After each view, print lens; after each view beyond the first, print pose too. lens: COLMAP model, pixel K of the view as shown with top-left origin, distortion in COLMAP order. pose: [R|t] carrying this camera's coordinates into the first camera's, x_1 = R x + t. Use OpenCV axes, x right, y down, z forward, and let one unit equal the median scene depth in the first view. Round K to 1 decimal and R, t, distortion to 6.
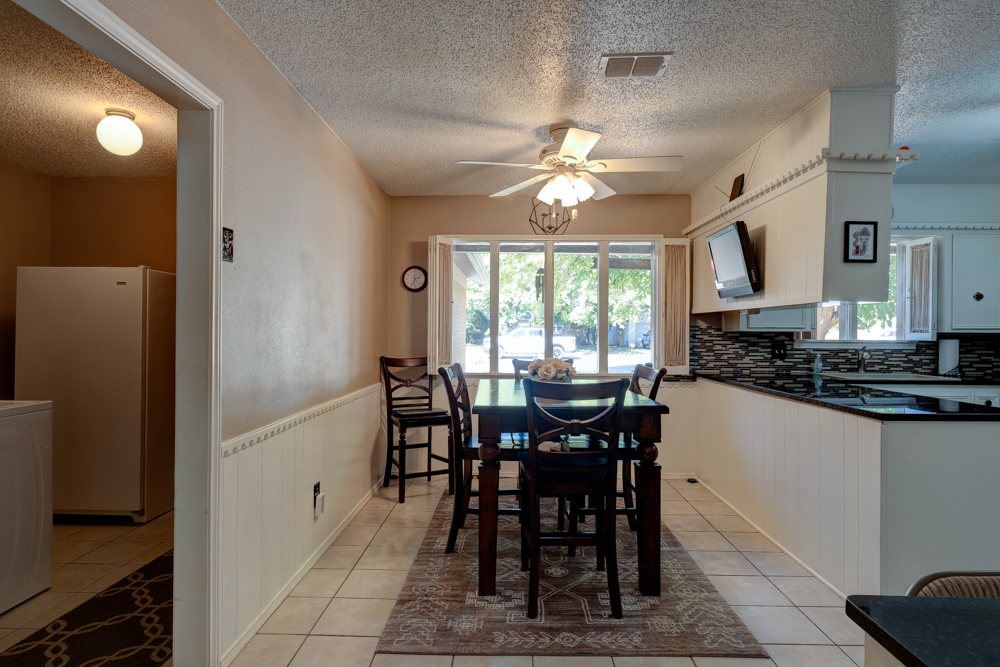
lens RADIAL K [[530.2, 0, 482.1], [0, 530.2, 333.7], [0, 0, 1]] dist [-0.008193, -0.001809]
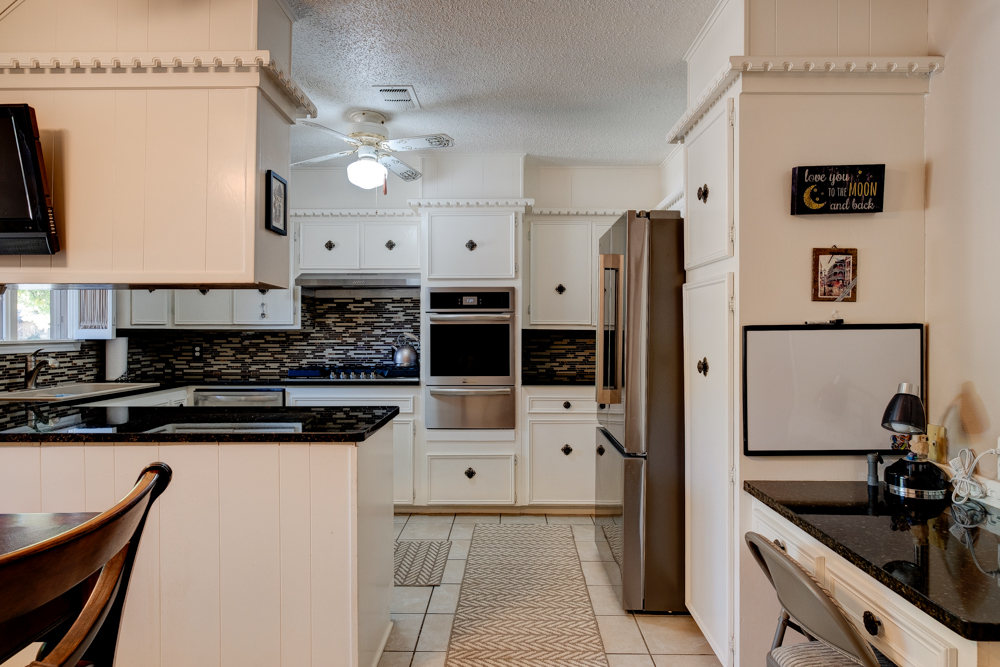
lens RADIAL K [[596.9, 0, 513.1], [0, 596.9, 331.9], [0, 0, 1]] dist [0.002745, -0.007184]
pose [[-0.042011, -0.008831, 0.999078, -0.067006], [0.005297, 0.999945, 0.009061, -0.002367], [-0.999103, 0.005673, -0.041961, 0.408067]]
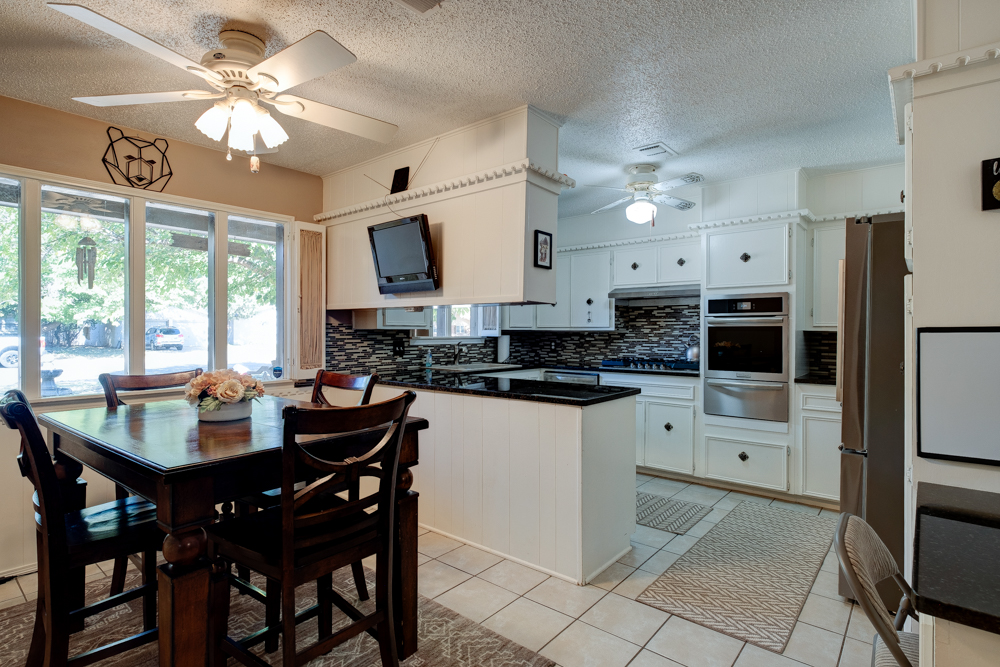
lens RADIAL K [[514.8, 0, 500.1], [0, 514.8, 332.5], [0, 0, 1]] dist [-0.004039, -0.003503]
pose [[0.603183, -0.006595, 0.797575, -0.125517], [0.004975, 0.999977, 0.004506, -0.001606], [-0.797587, 0.001250, 0.603202, 0.234756]]
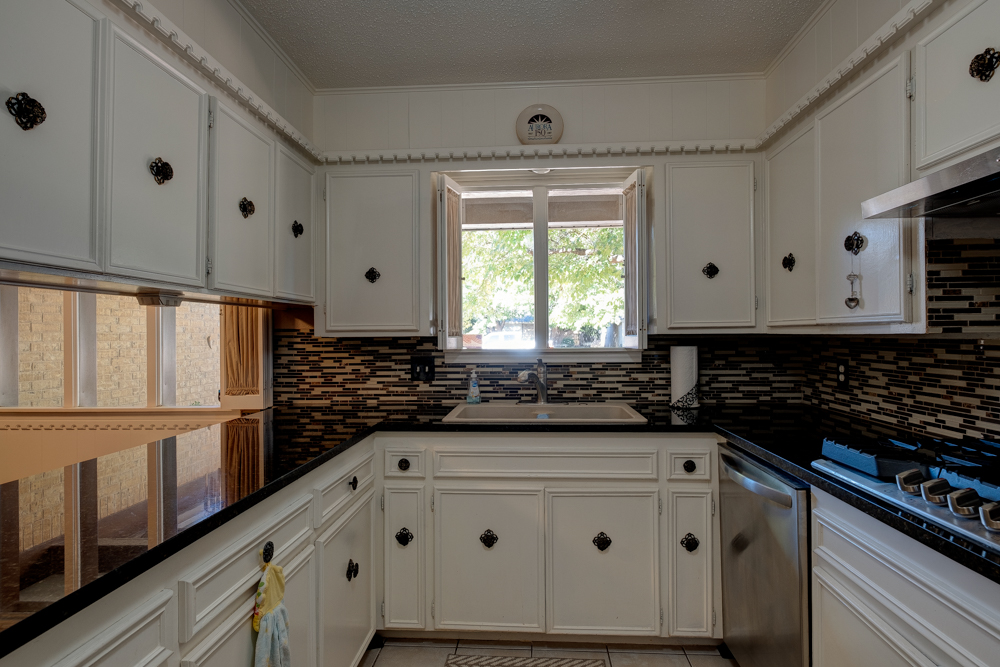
lens RADIAL K [[514.8, 0, 508.2], [0, 514.8, 329.8], [0, 0, 1]] dist [-0.004039, -0.003503]
pose [[0.999722, -0.014935, -0.018251, 0.679808], [0.014659, 0.999778, -0.015136, -0.001226], [0.018473, 0.014865, 0.999719, 0.406510]]
